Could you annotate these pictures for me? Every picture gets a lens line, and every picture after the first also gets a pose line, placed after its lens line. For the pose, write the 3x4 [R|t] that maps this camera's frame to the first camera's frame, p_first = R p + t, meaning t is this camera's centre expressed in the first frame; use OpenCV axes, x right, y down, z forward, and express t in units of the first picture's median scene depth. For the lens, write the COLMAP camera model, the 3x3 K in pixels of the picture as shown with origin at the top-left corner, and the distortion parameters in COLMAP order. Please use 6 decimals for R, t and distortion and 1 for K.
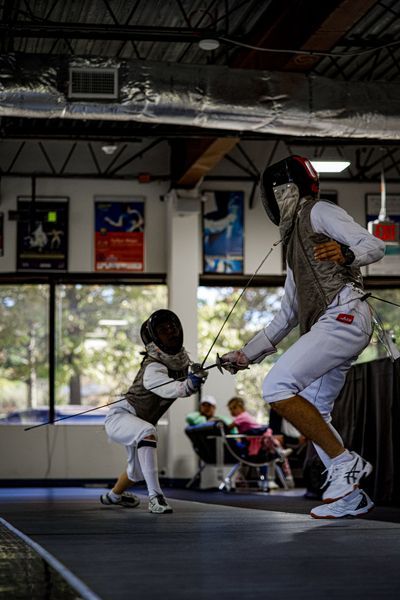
lens RADIAL K [[1598.9, 0, 129.3], [0, 1598.9, 405.2], [0, 0, 1]] dist [0.078277, -0.641663]
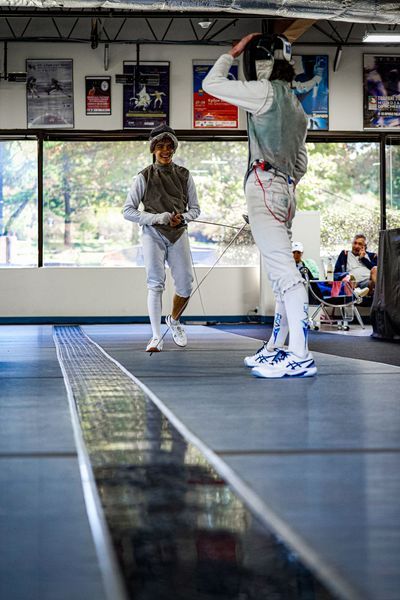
lens RADIAL K [[1641.7, 0, 116.0], [0, 1641.7, 299.9], [0, 0, 1]] dist [-0.051452, 0.178378]
pose [[0.997250, -0.005675, -0.073891, 0.008149], [0.008935, 0.998998, 0.043860, -0.016064], [0.073568, -0.044400, 0.996301, -0.140104]]
